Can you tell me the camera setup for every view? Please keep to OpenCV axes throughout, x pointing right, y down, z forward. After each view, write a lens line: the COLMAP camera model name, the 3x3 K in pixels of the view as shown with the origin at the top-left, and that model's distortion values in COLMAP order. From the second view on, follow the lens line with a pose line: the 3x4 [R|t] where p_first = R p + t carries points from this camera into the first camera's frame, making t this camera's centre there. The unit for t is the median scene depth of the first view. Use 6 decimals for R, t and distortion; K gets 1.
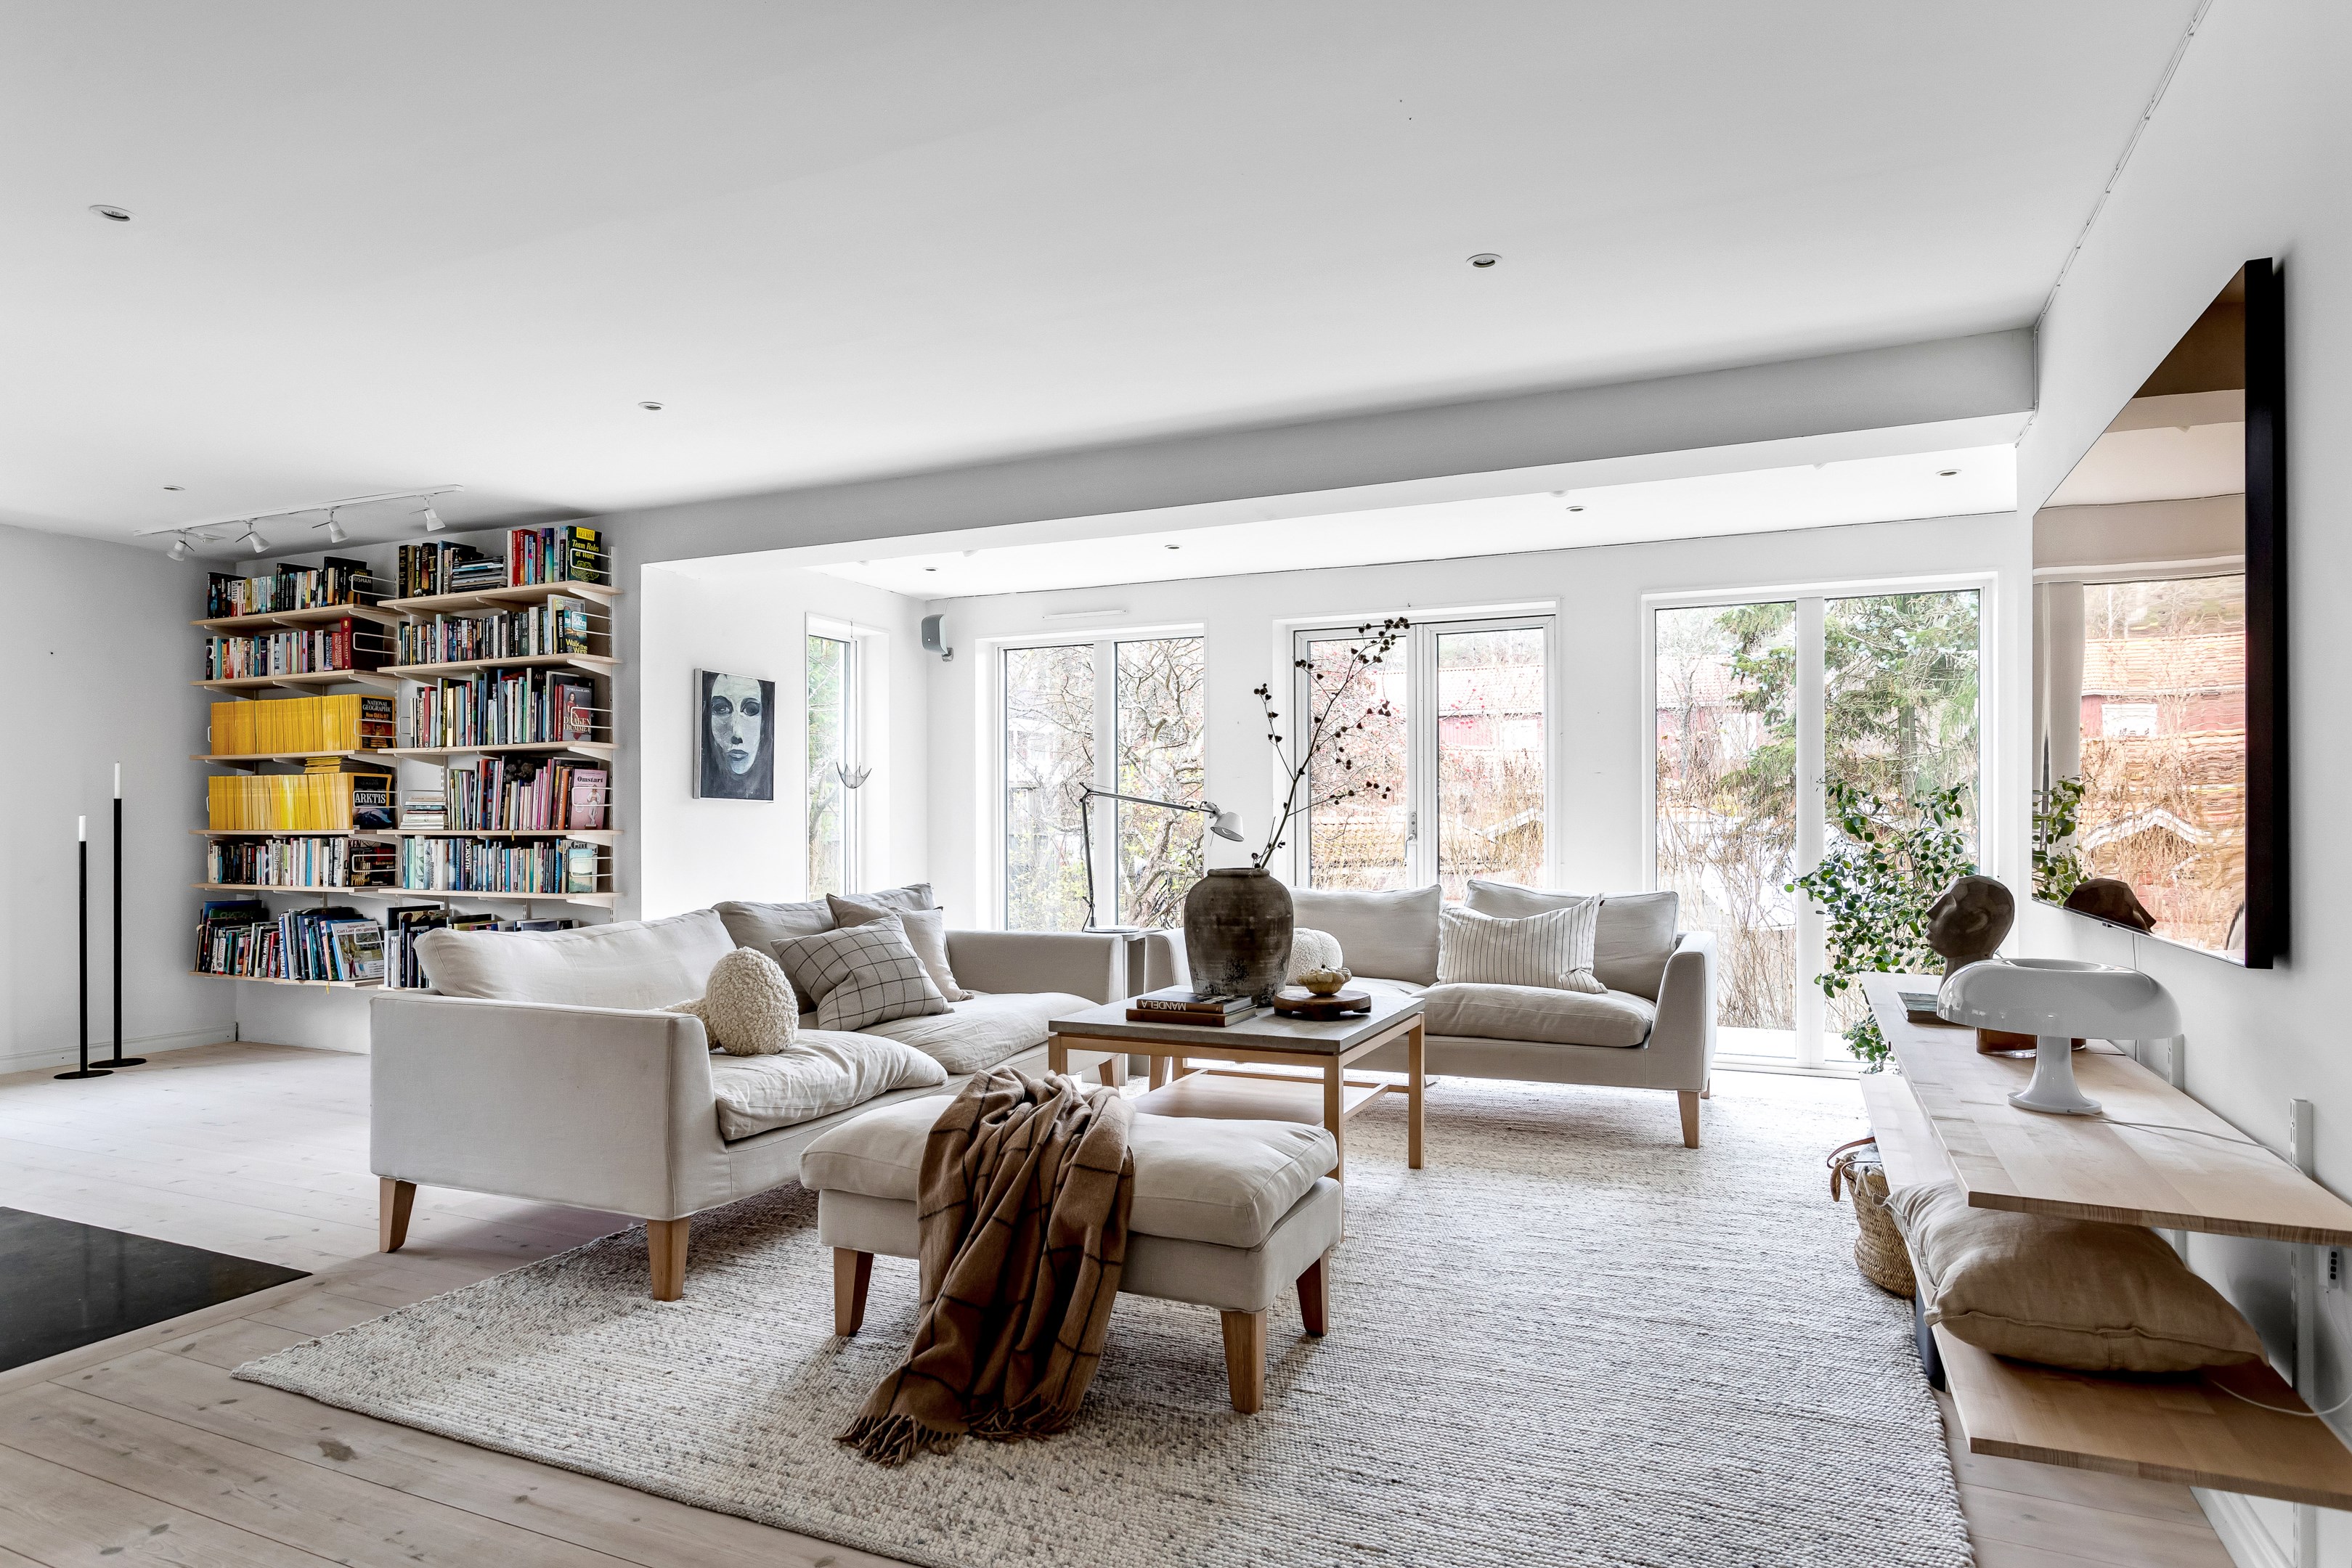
lens RADIAL K [[1344.8, 0, 1177.6], [0, 1344.8, 821.8], [0, 0, 1]] dist [-0.009940, 0.000272]
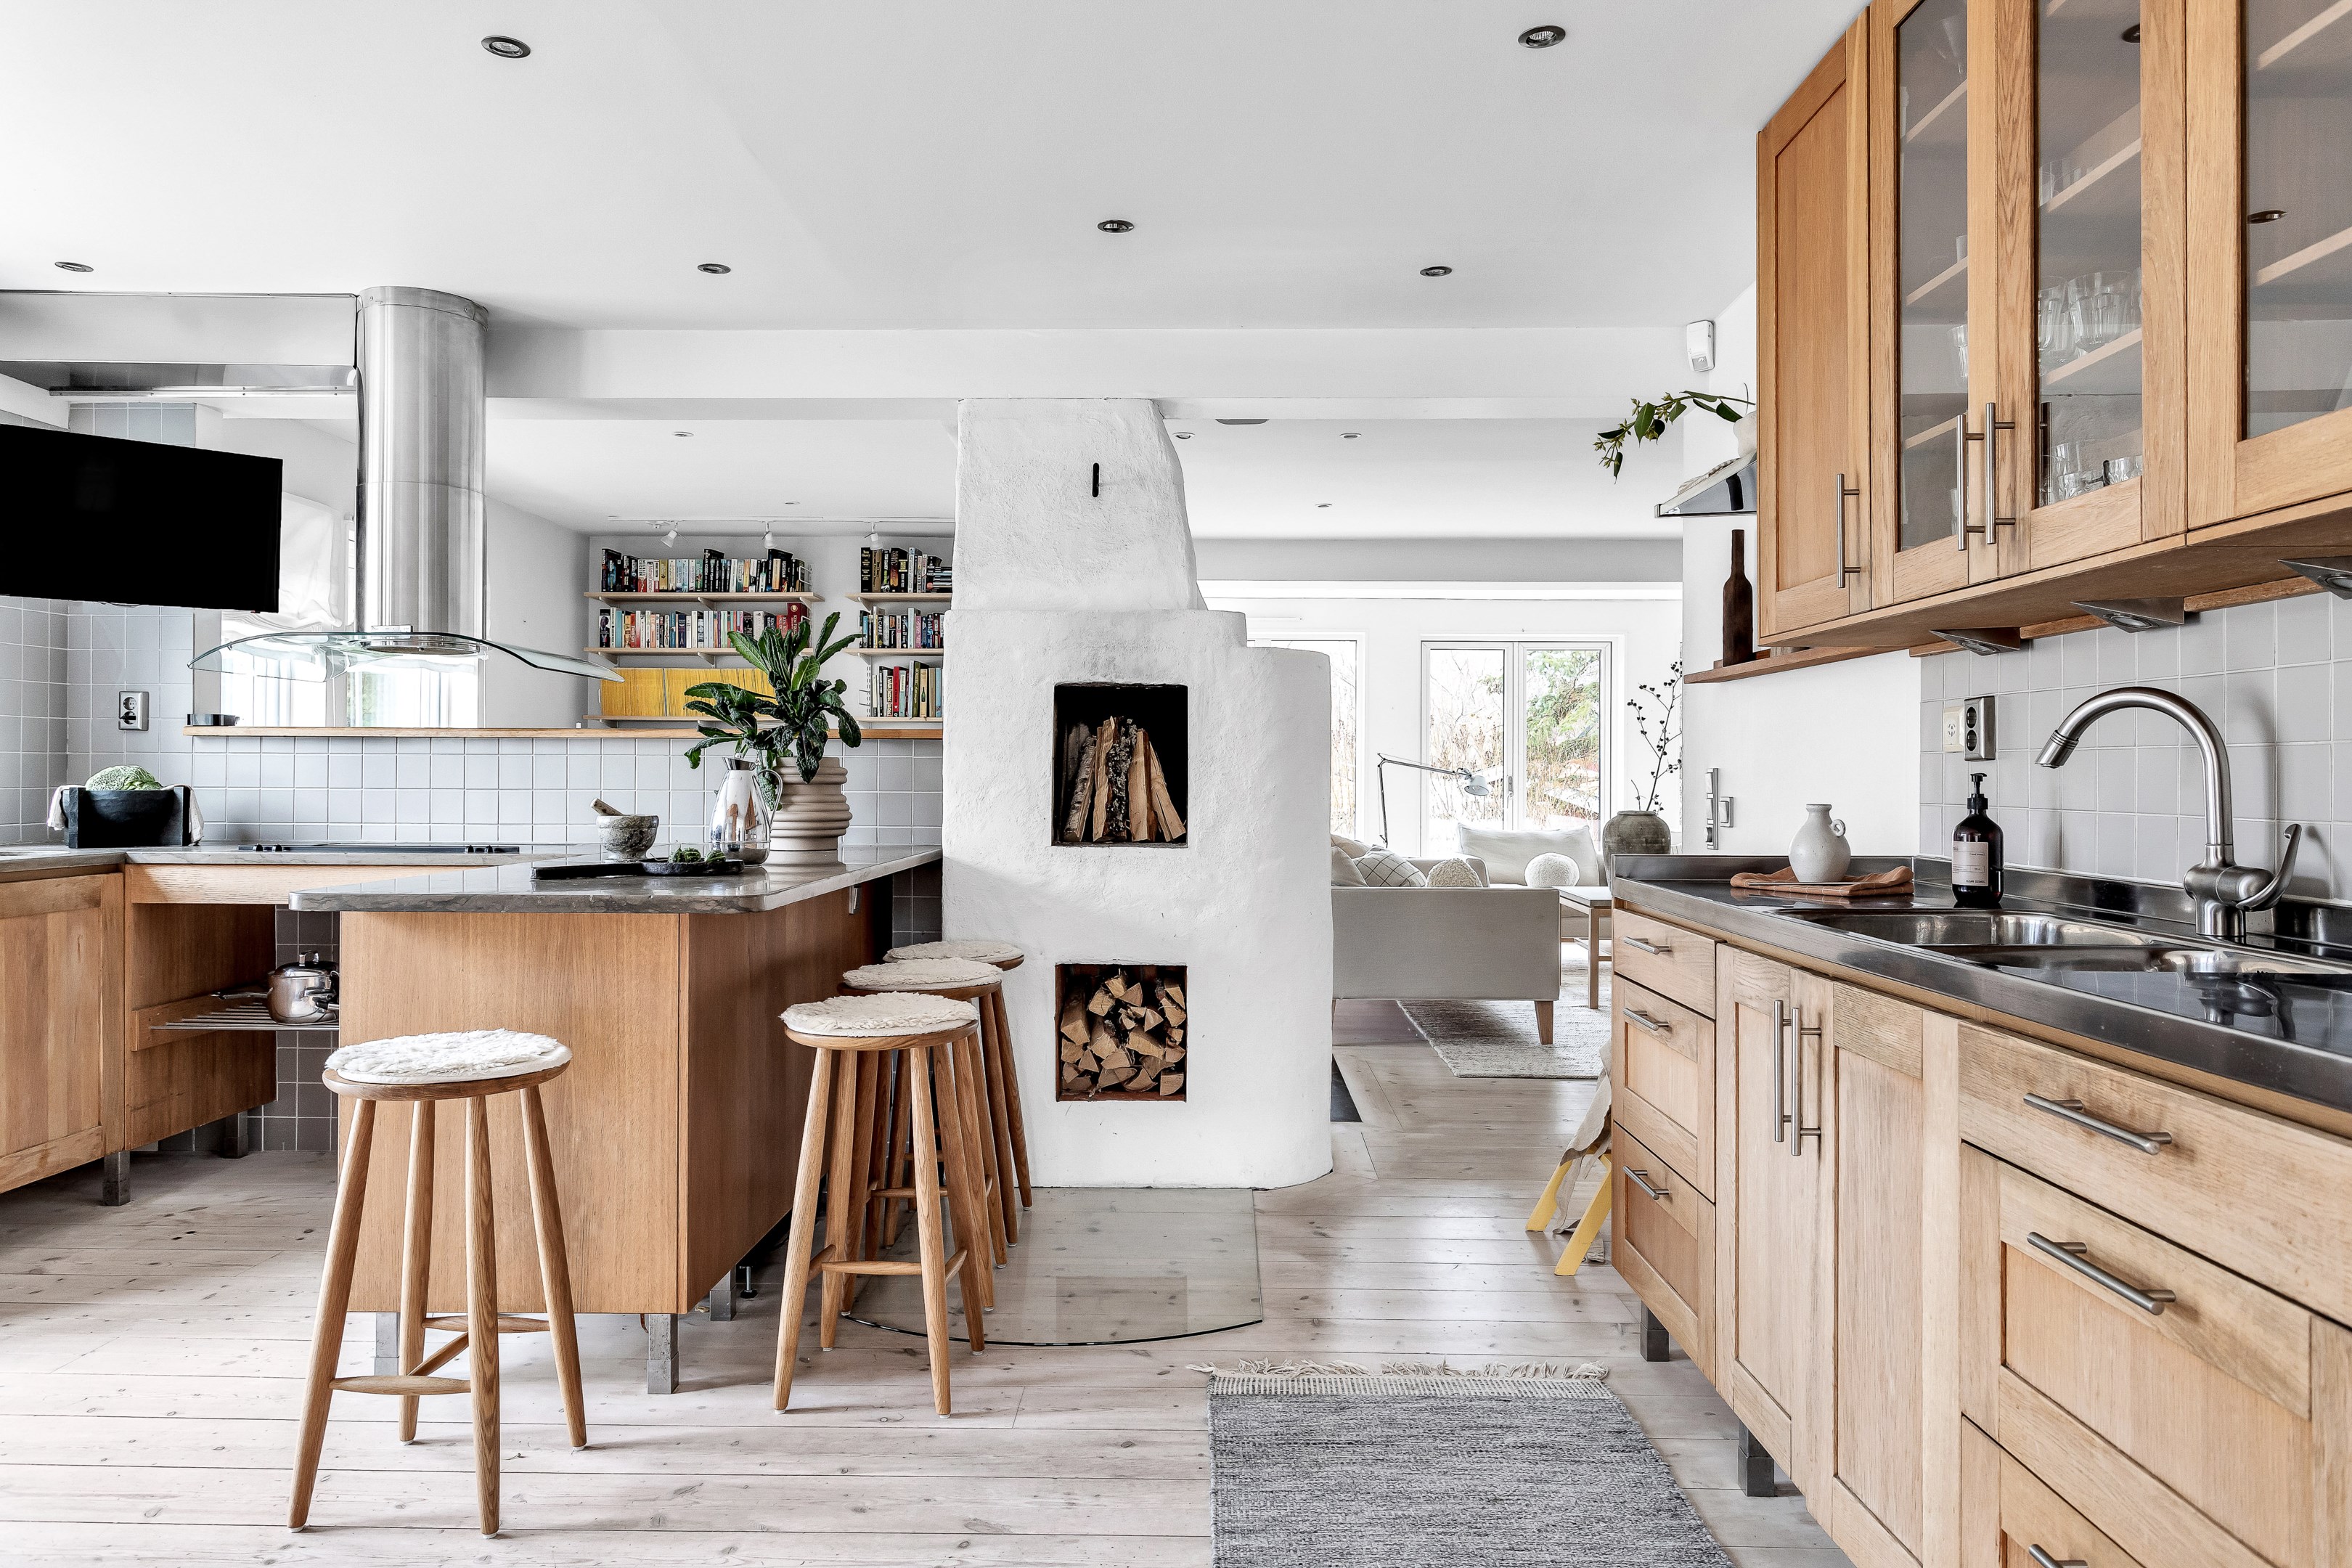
lens RADIAL K [[1527.1, 0, 1175.6], [0, 1527.1, 758.8], [0, 0, 1]] dist [0.002703, 0.003123]
pose [[0.921498, 0.011218, 0.388221, -0.895104], [-0.005878, 0.999871, -0.014939, 0.001749], [-0.388339, 0.011484, 0.921445, -0.384691]]
